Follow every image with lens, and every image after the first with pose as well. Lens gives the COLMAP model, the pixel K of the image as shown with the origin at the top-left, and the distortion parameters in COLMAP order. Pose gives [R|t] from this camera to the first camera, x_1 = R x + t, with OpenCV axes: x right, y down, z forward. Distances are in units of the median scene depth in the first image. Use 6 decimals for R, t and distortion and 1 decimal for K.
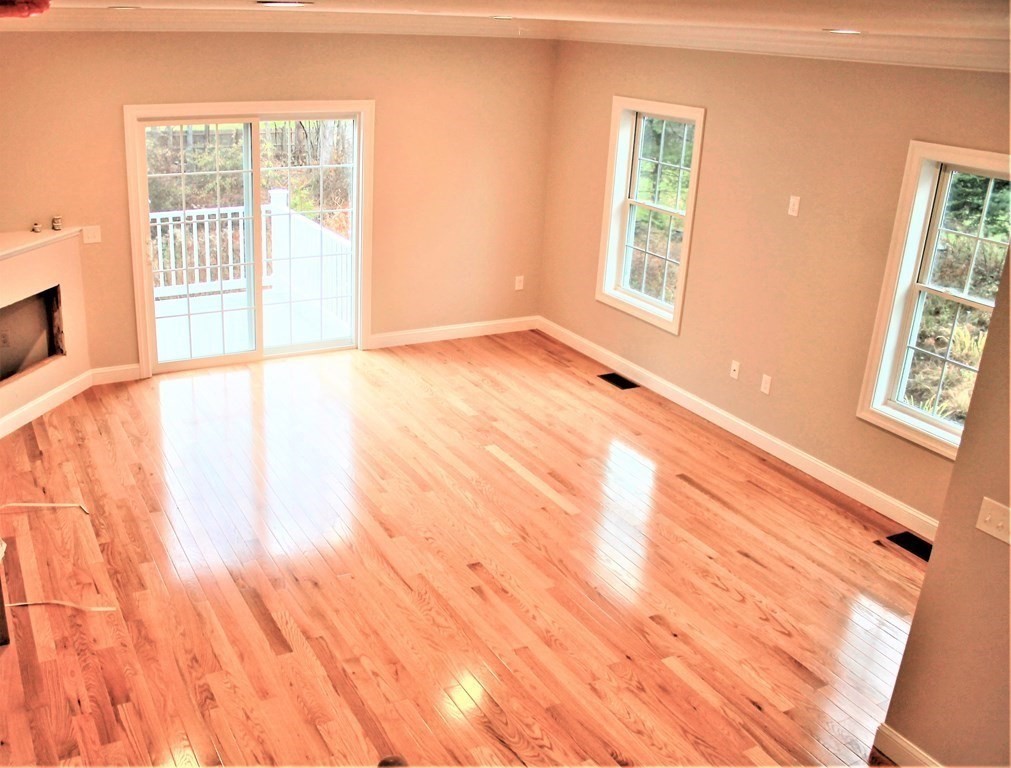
lens RADIAL K [[993.1, 0, 496.5], [0, 993.1, 391.1], [0, 0, 1]] dist [-0.106862, 0.000000]
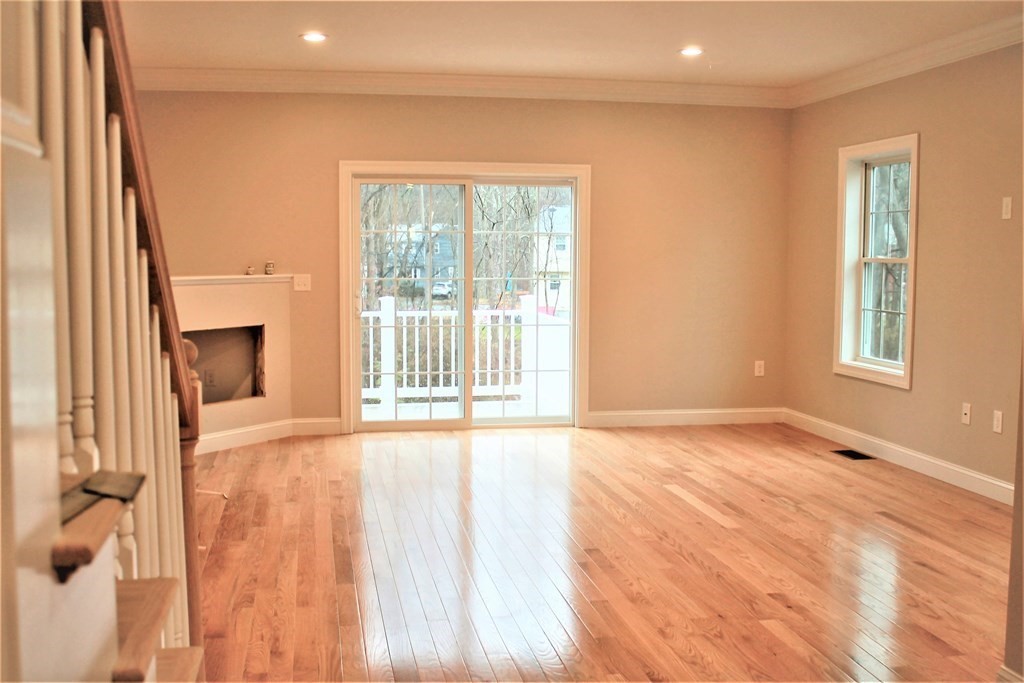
lens RADIAL K [[1098.2, 0, 555.9], [0, 1098.2, 332.0], [0, 0, 1]] dist [-0.086157, 0.000000]
pose [[0.958414, -0.022261, -0.284511, 0.178143], [-0.059194, 0.959764, -0.274497, 0.198718], [0.279174, 0.279923, 0.918534, 0.020725]]
